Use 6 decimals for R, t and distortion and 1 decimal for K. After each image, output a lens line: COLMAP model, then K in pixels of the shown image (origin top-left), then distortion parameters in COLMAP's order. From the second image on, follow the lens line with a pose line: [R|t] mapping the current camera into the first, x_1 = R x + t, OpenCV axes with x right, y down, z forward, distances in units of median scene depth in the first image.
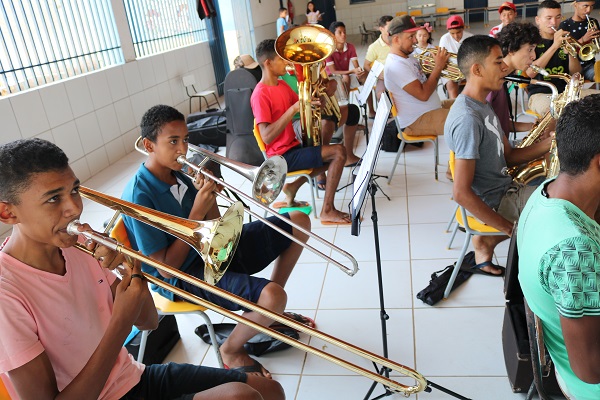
lens RADIAL K [[502.4, 0, 300.0], [0, 502.4, 200.0], [0, 0, 1]] dist [-0.148921, 0.120214]
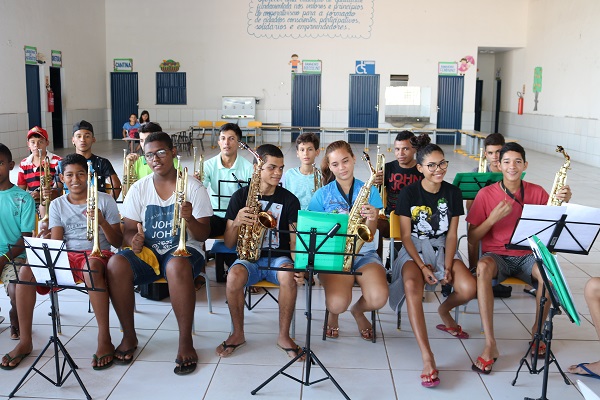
lens RADIAL K [[636.6, 0, 300.0], [0, 636.6, 200.0], [0, 0, 1]] dist [-0.114133, 0.116914]
pose [[0.982409, 0.117870, 0.144841, 1.031451], [-0.082856, 0.970229, -0.227575, -0.131660], [-0.167353, 0.211571, 0.962928, -0.053852]]
